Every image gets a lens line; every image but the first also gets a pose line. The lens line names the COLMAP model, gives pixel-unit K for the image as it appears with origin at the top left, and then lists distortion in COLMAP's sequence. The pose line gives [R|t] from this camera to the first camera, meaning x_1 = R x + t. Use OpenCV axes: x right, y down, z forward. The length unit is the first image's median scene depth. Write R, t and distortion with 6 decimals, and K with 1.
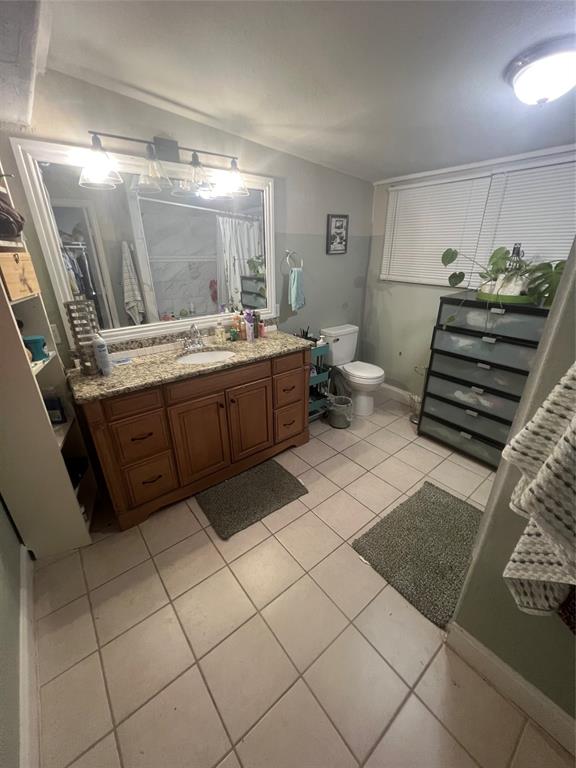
lens RADIAL K [[306.4, 0, 291.6], [0, 306.4, 382.5], [0, 0, 1]] dist [0.000514, 0.000150]
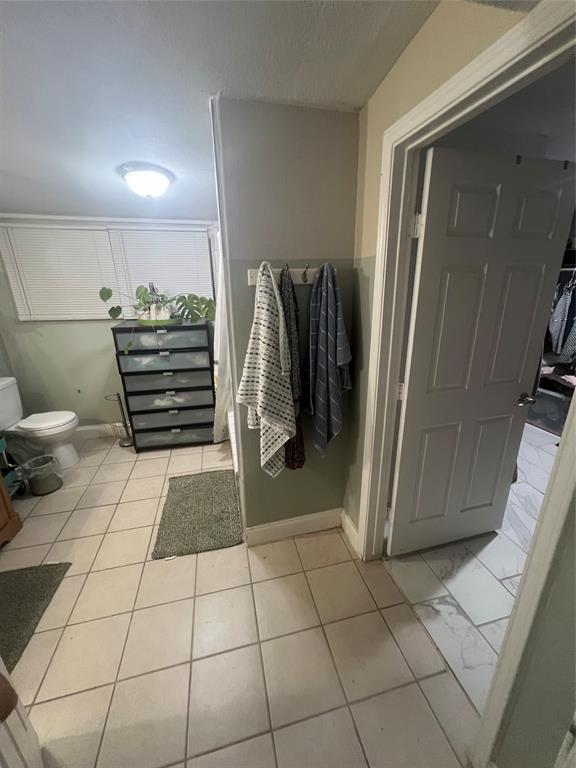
lens RADIAL K [[306.2, 0, 290.9], [0, 306.2, 381.6], [0, 0, 1]] dist [-0.001814, -0.000039]
pose [[0.429553, -0.280985, 0.858214, -0.256164], [0.367891, 0.922370, 0.117854, 0.014690], [-0.824706, 0.265104, 0.499579, -0.062091]]
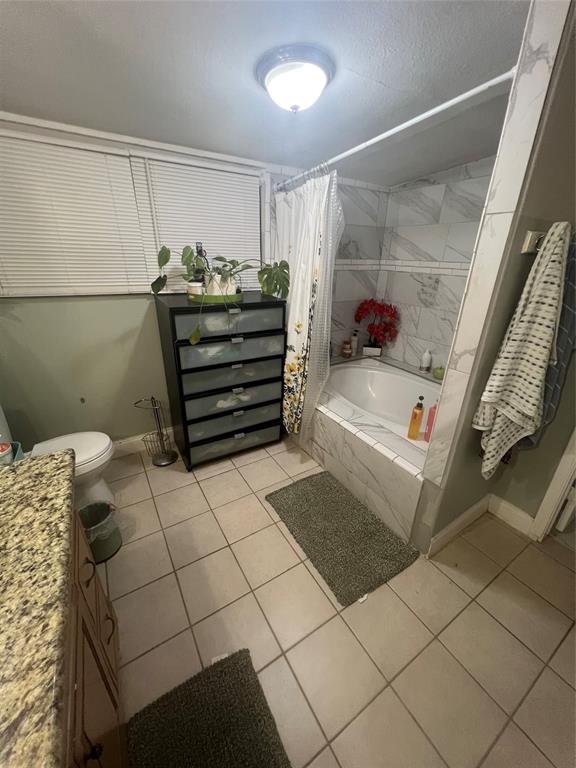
lens RADIAL K [[306.2, 0, 290.9], [0, 306.2, 381.6], [0, 0, 1]] dist [-0.001814, -0.000039]
pose [[0.123096, -0.383449, 0.915322, -0.268704], [0.371000, 0.873241, 0.315927, -0.246701], [-0.920438, 0.300694, 0.249752, 0.575306]]
